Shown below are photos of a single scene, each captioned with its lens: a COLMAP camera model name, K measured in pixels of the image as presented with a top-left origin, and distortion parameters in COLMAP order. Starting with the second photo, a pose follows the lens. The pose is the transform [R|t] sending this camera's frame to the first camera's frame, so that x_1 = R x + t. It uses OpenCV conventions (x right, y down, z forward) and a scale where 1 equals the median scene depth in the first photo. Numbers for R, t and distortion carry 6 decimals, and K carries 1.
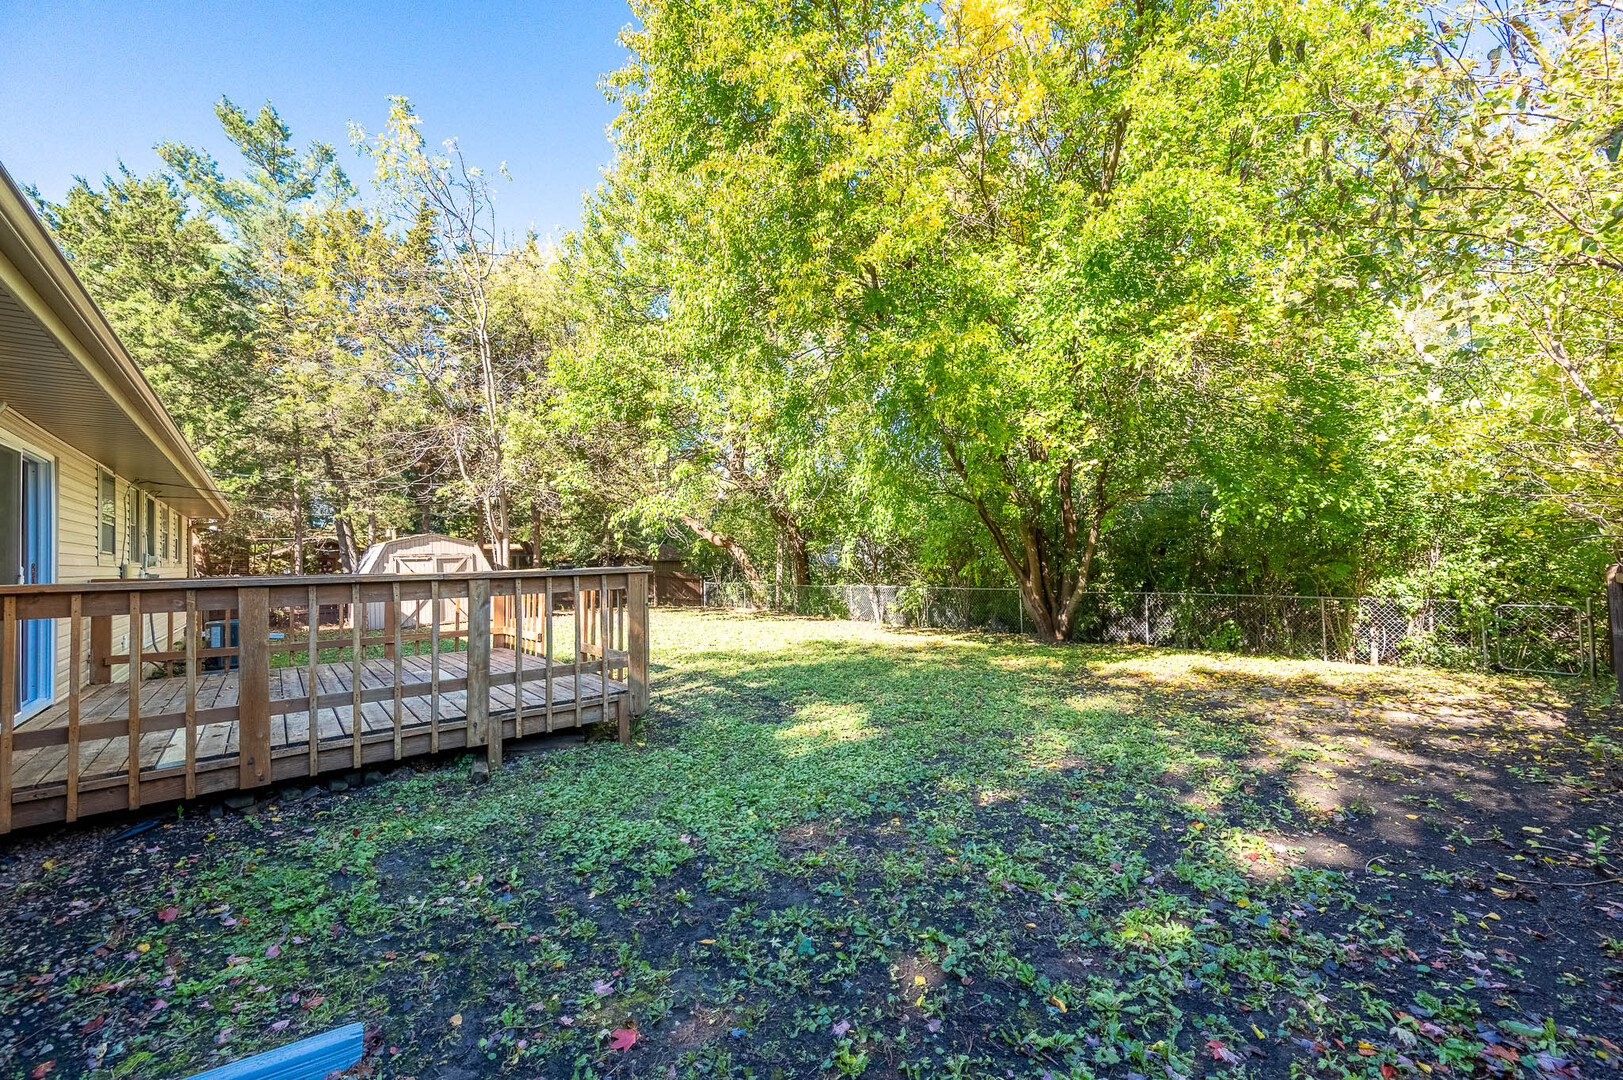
lens RADIAL K [[645.3, 0, 813.7], [0, 645.3, 545.4], [0, 0, 1]] dist [-0.000105, -0.000007]
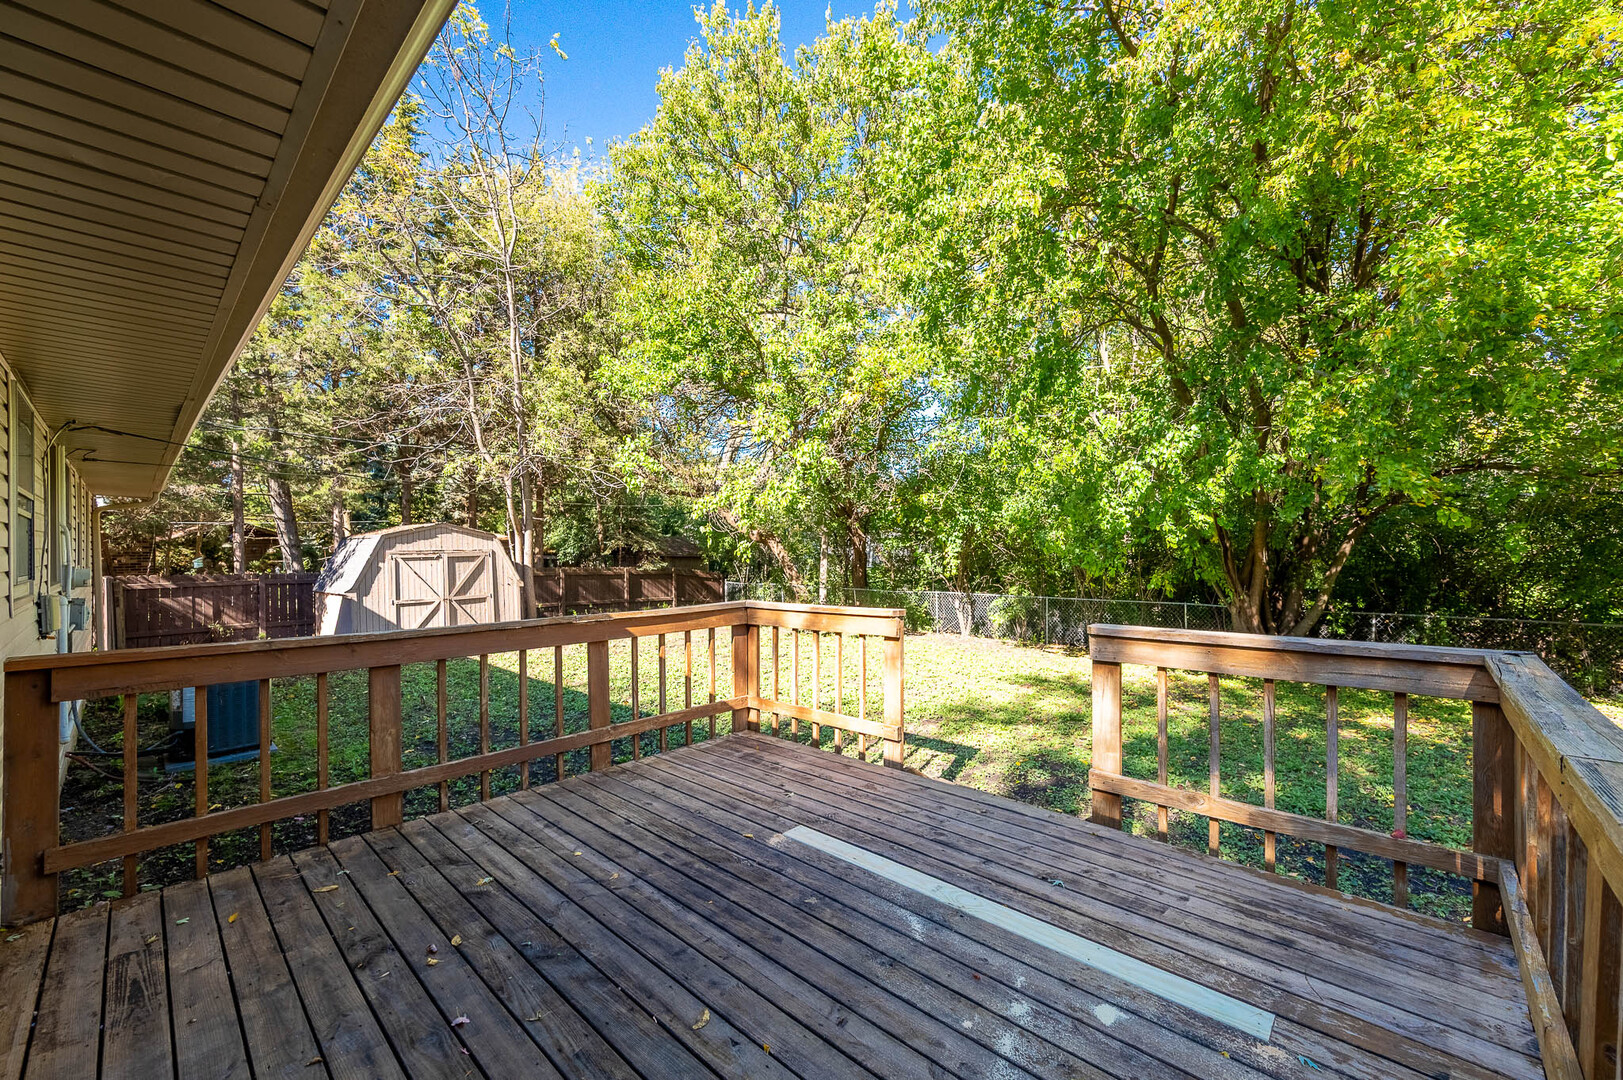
lens RADIAL K [[645.3, 0, 813.7], [0, 645.3, 545.4], [0, 0, 1]] dist [-0.000105, -0.000007]
pose [[0.993949, 0.018111, 0.108341, -0.231753], [-0.020044, 0.999658, 0.016778, -0.012887], [-0.108000, -0.018848, 0.993972, 0.200238]]
